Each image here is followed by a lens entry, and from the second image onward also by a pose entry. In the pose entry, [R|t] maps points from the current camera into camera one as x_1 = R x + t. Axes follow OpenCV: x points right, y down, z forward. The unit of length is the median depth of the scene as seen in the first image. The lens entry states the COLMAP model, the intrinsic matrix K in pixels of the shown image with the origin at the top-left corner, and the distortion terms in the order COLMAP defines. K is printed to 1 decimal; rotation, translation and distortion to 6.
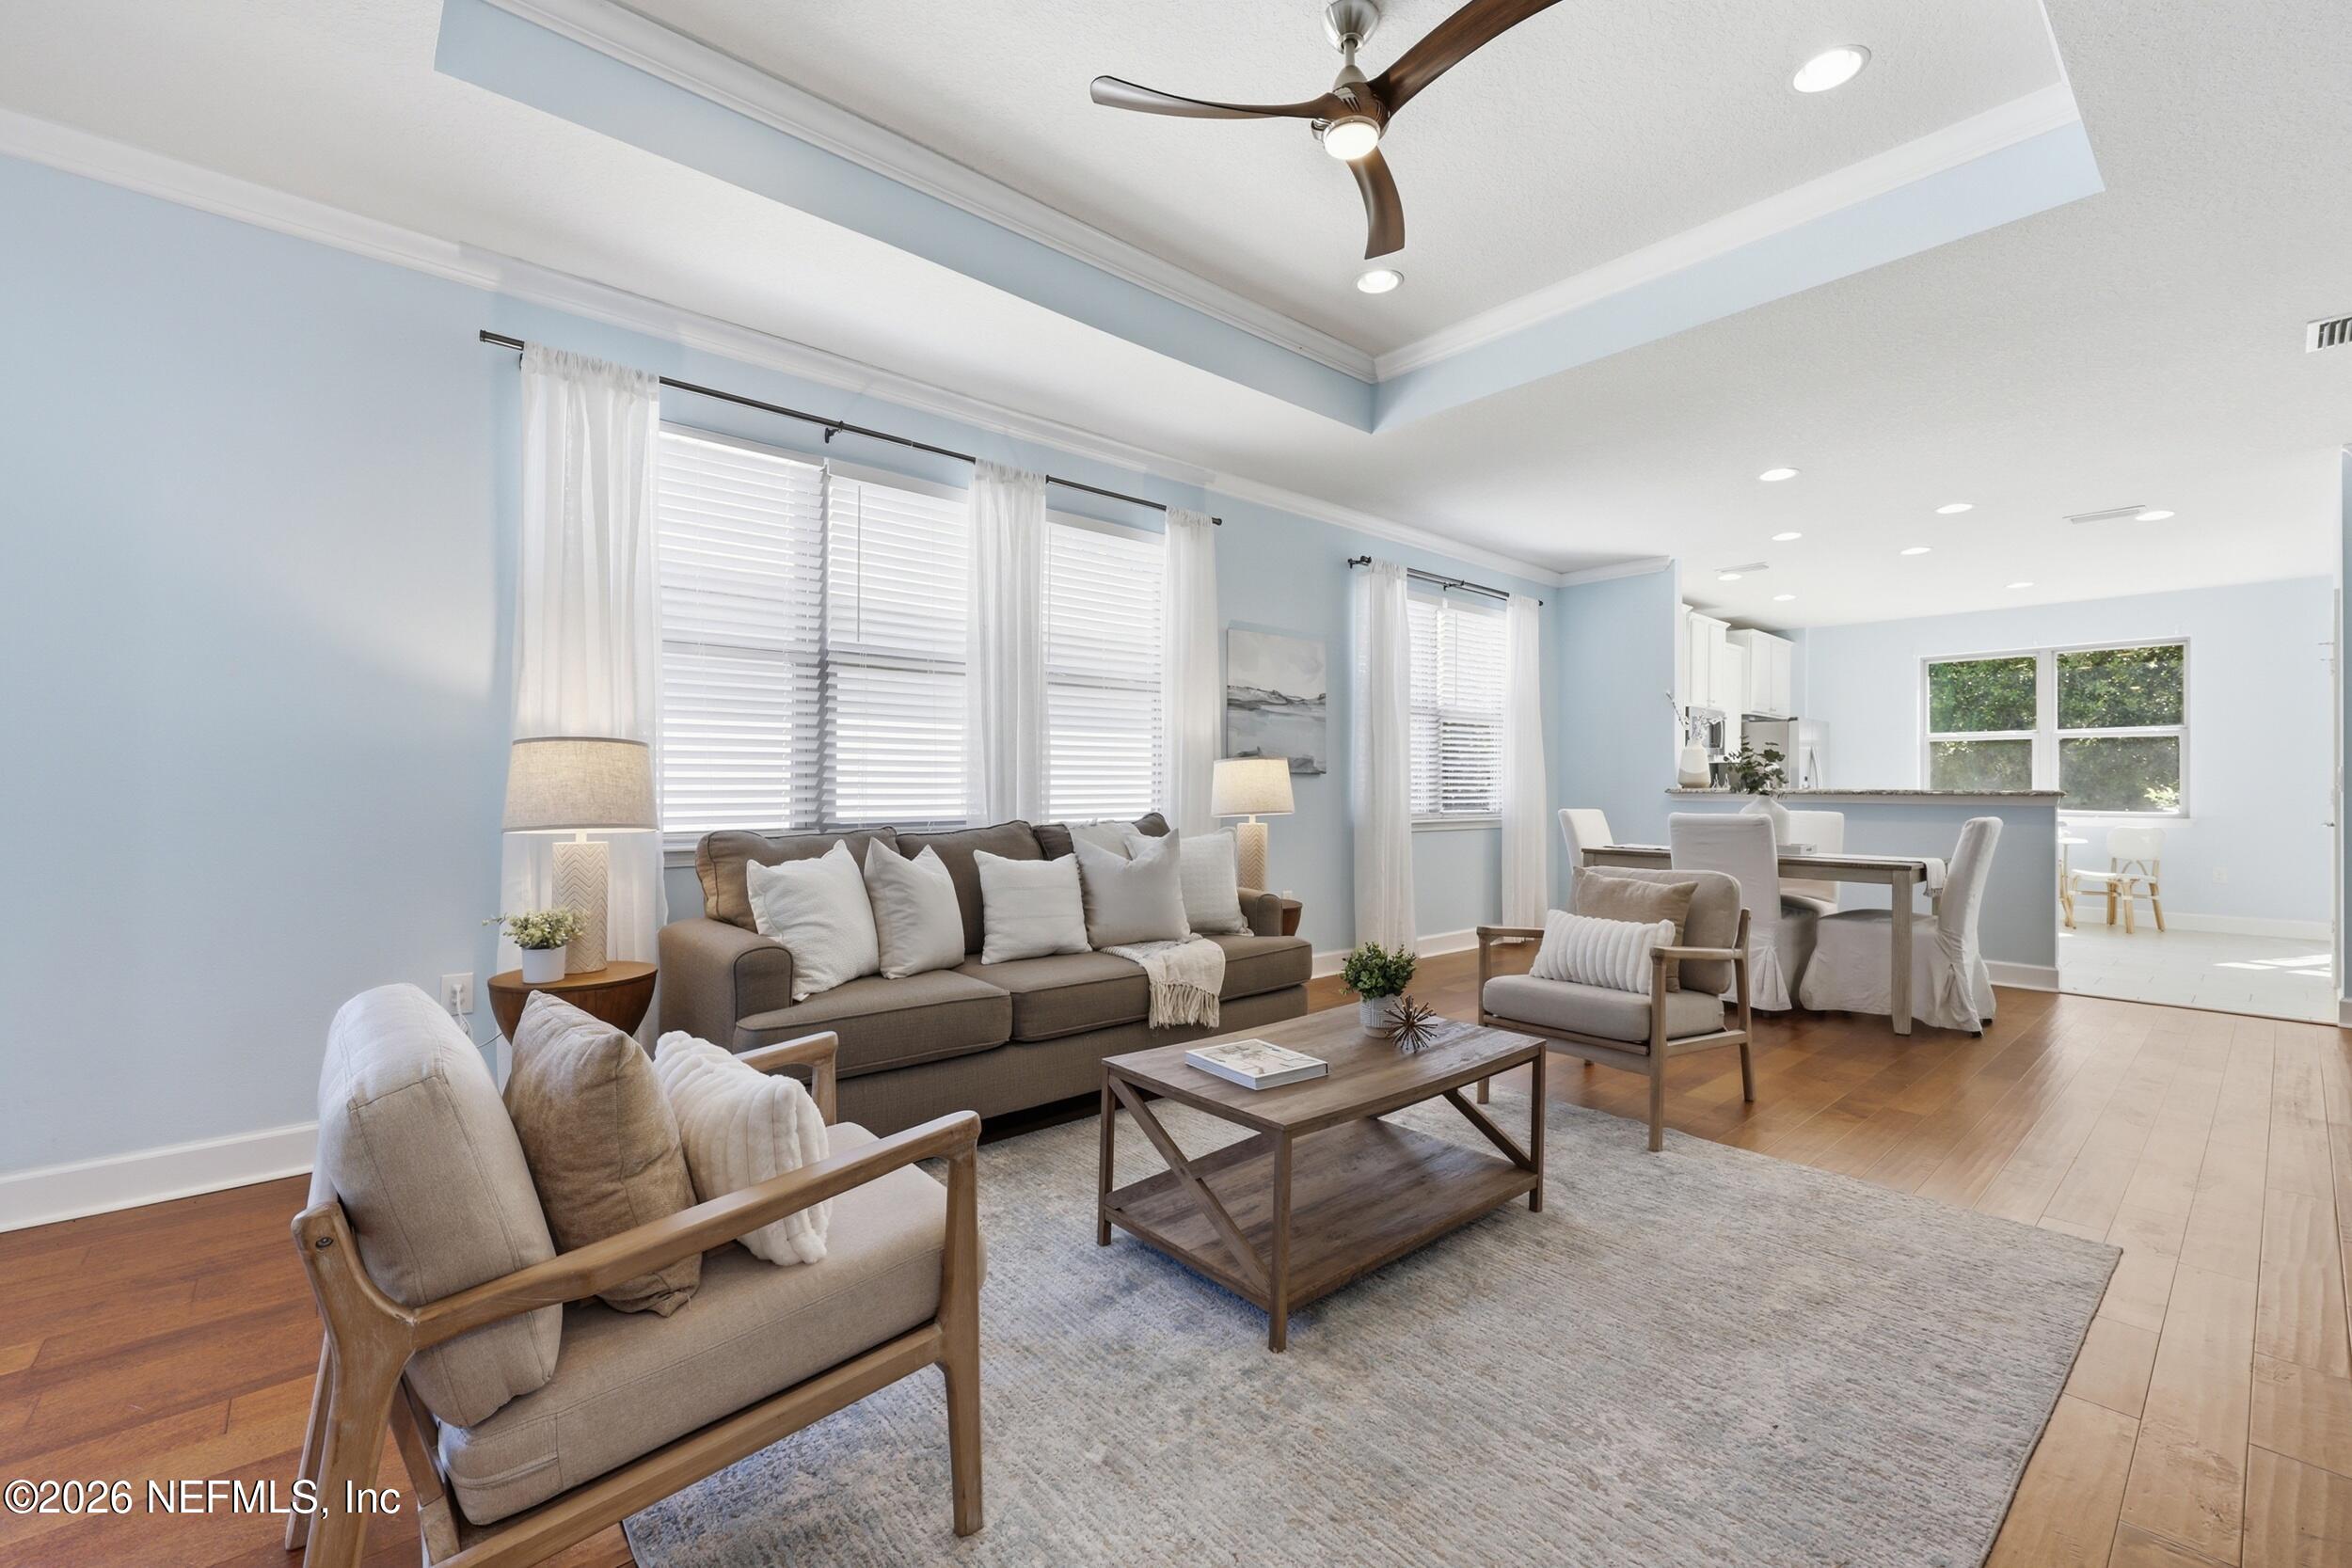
lens RADIAL K [[942.4, 0, 1181.4], [0, 942.4, 786.3], [0, 0, 1]] dist [-0.003235, -0.000054]
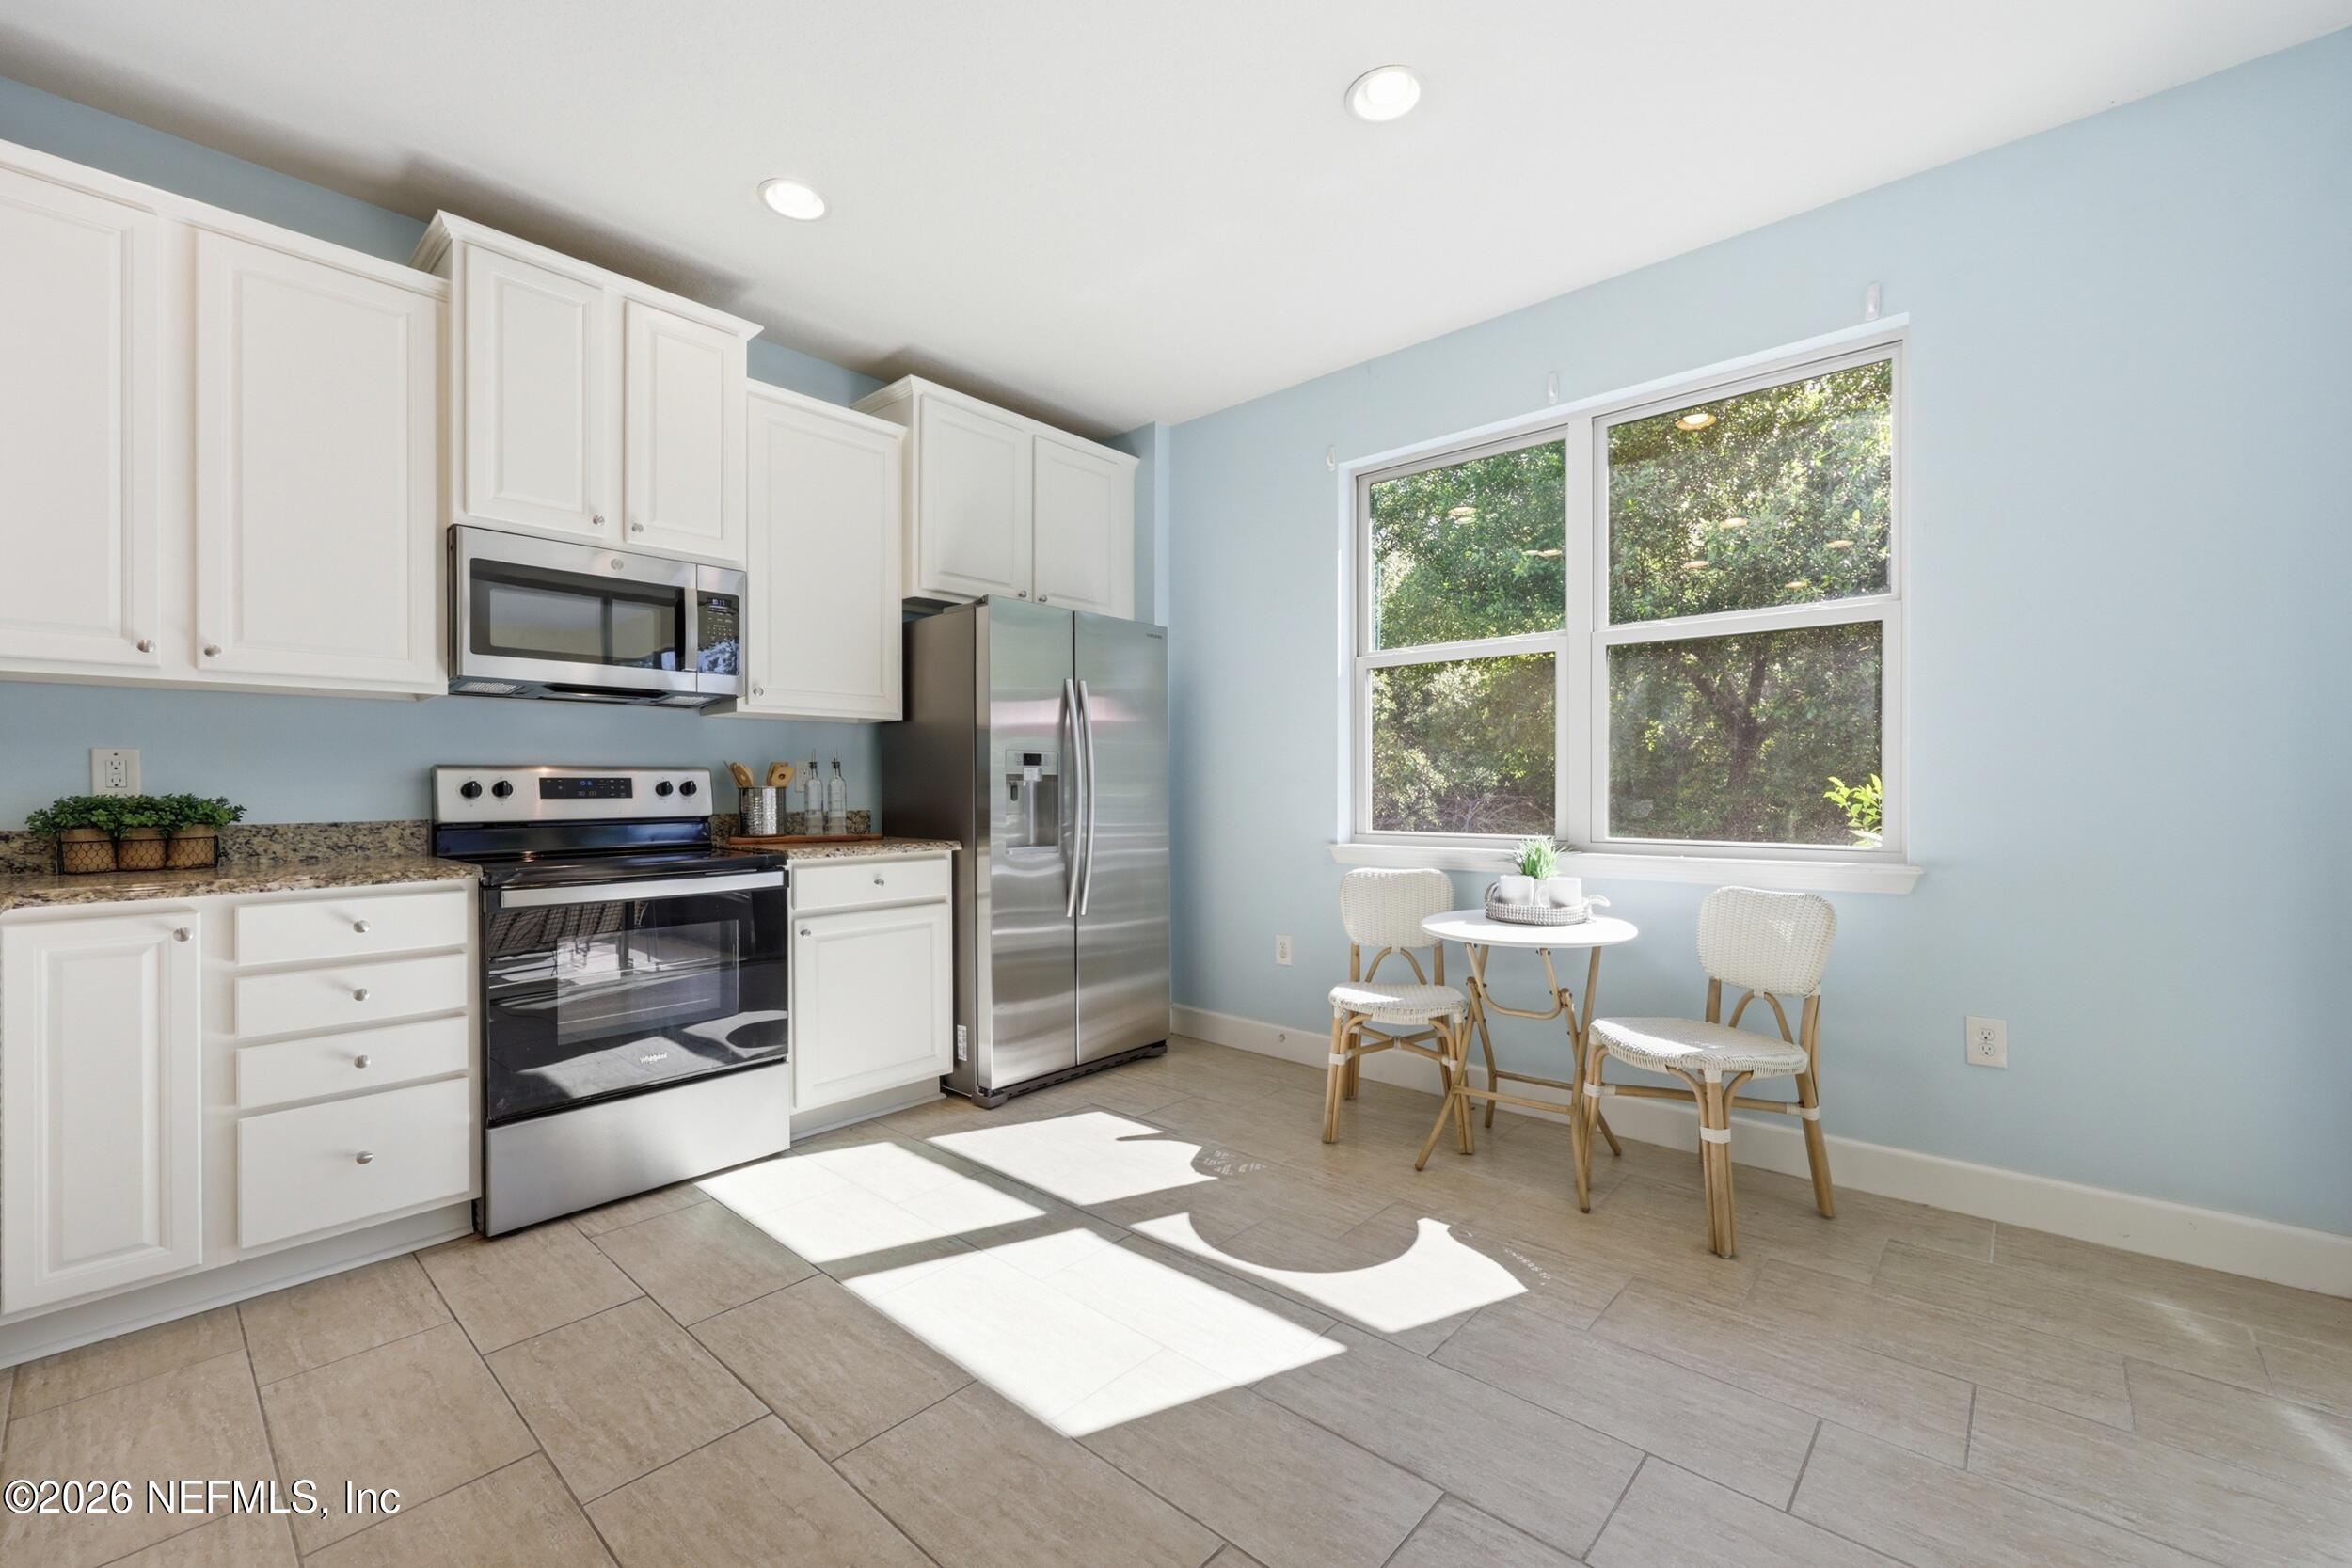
lens RADIAL K [[942.4, 0, 1173.3], [0, 942.4, 790.9], [0, 0, 1]] dist [-0.003235, -0.000054]
pose [[0.992283, -0.009684, 0.123618, 0.714039], [0.008979, 0.999940, 0.006261, 0.002837], [-0.123671, -0.005103, 0.992310, 0.646310]]
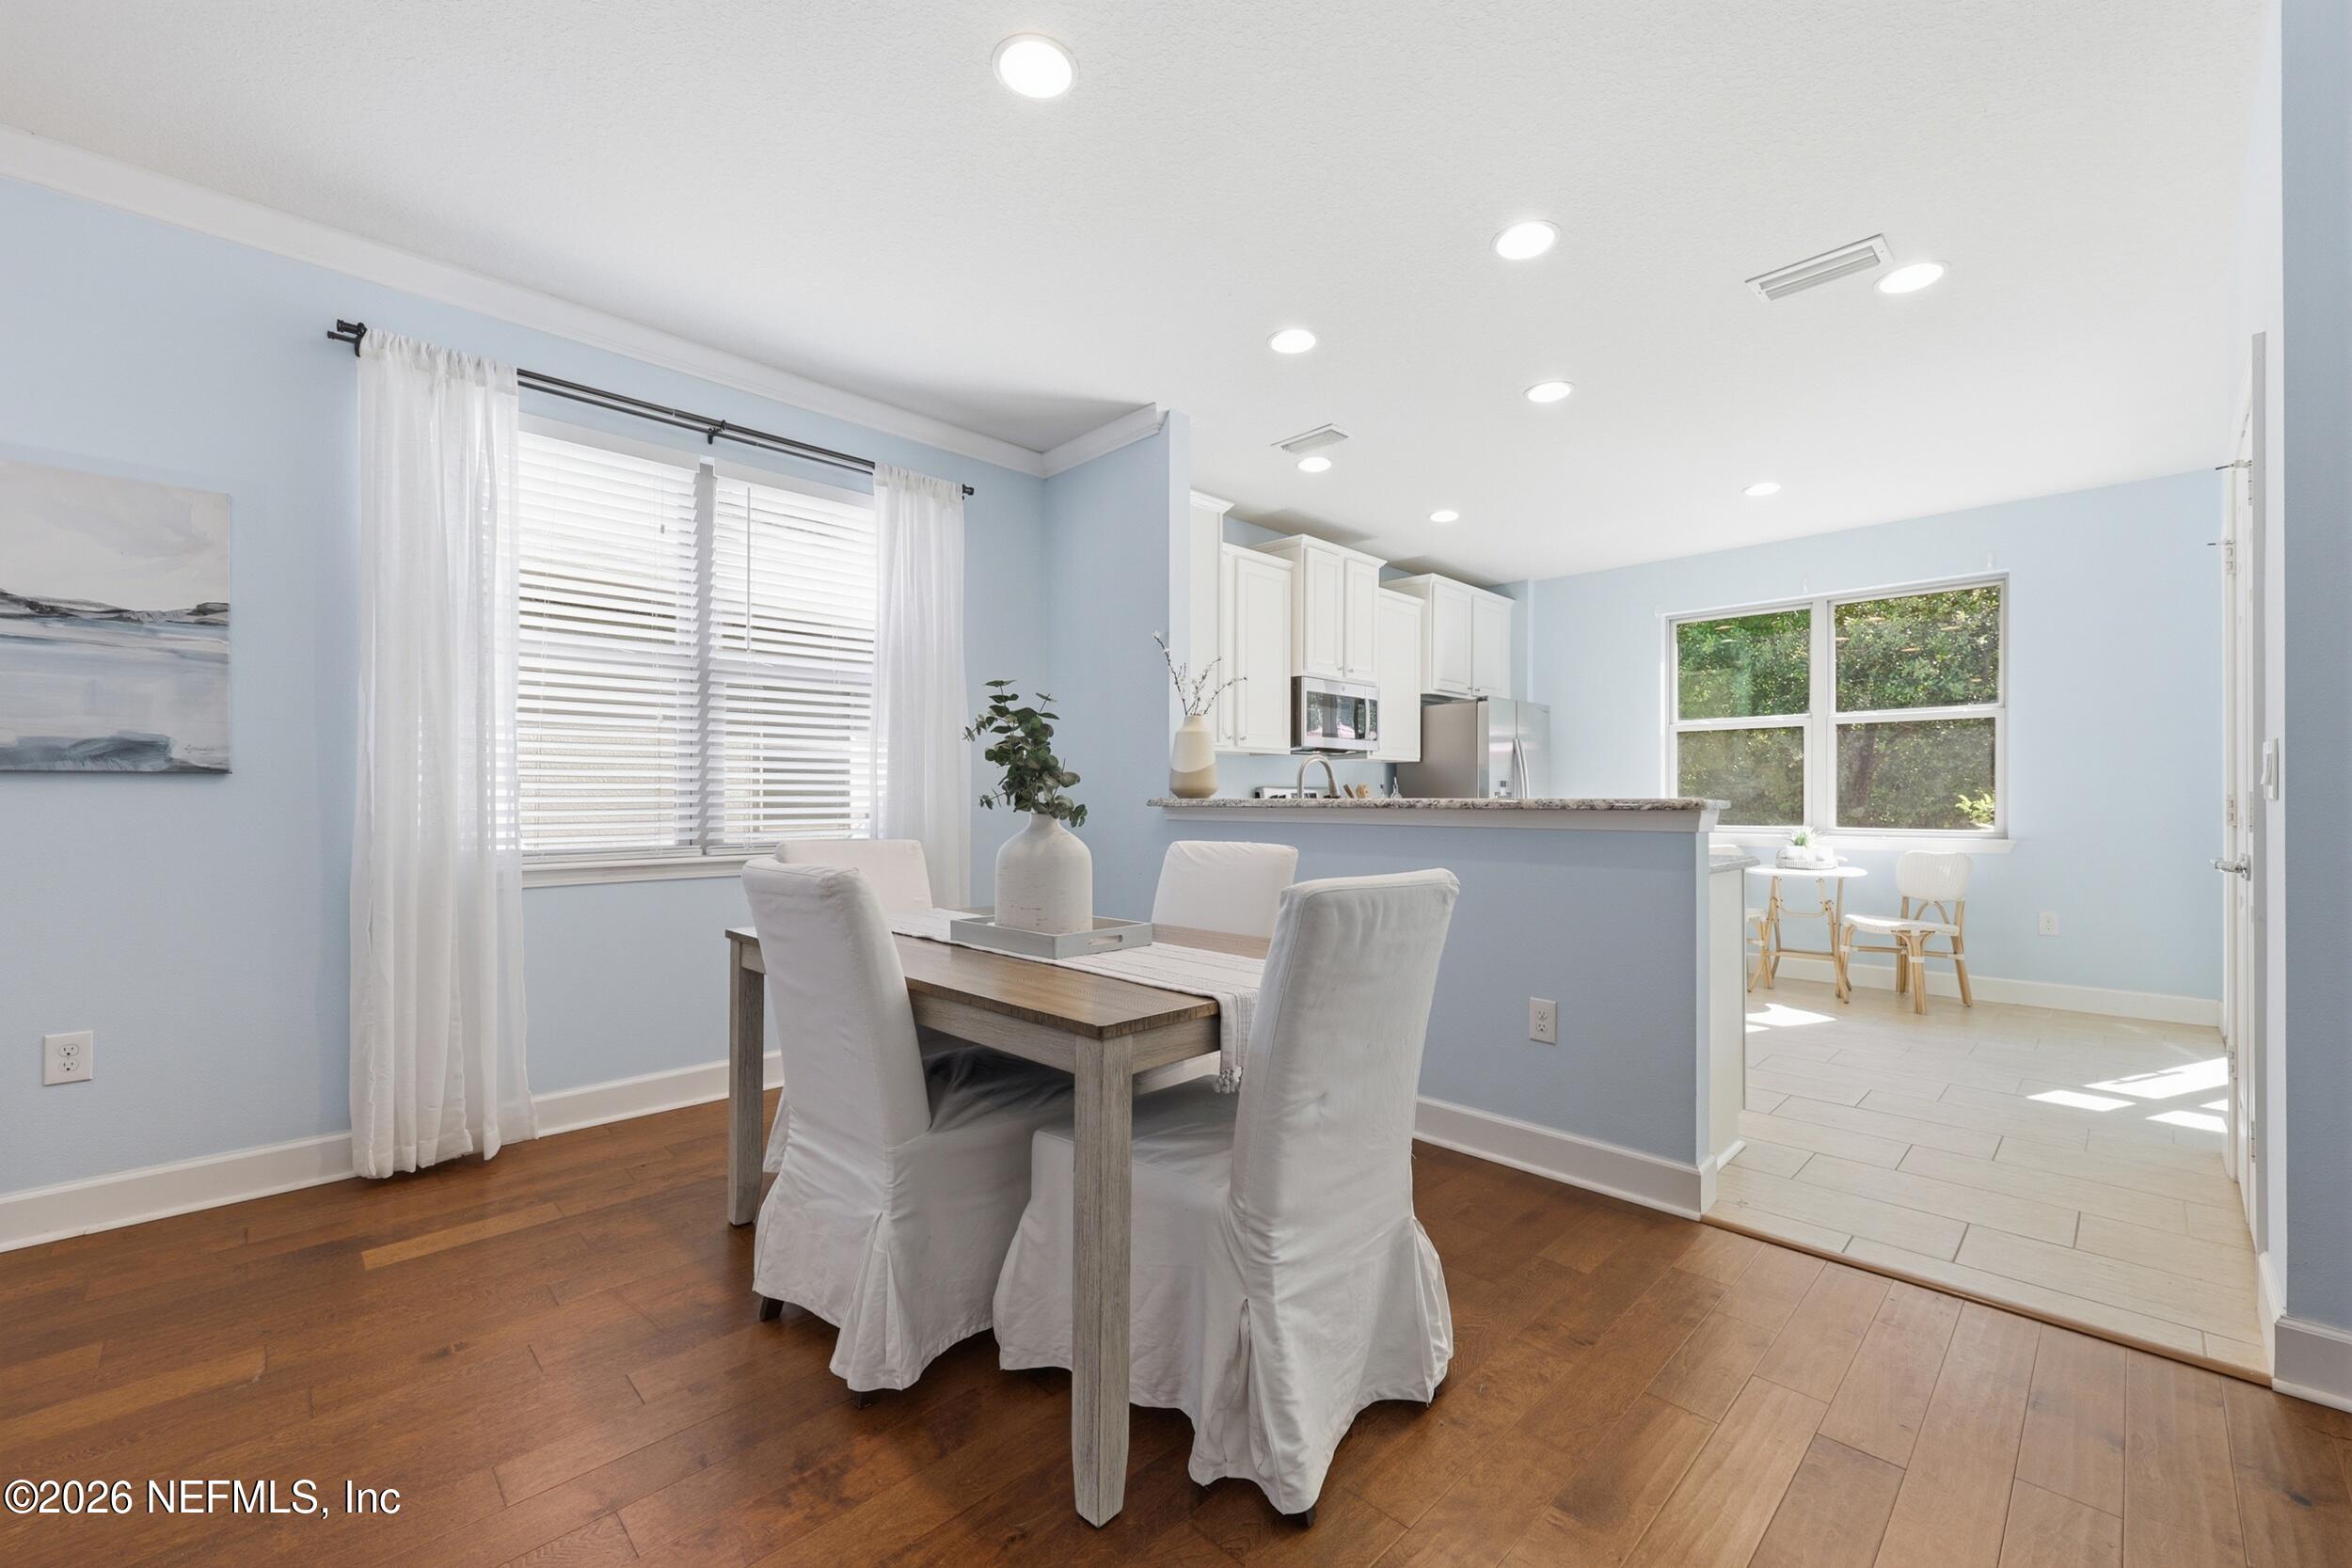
lens RADIAL K [[942.4, 0, 1154.8], [0, 942.4, 803.0], [0, 0, 1]] dist [-0.003235, -0.000054]
pose [[0.998243, -0.005753, 0.058967, 0.385248], [0.005532, 0.999977, 0.003917, 0.001891], [-0.058988, -0.003584, 0.998252, 0.329807]]
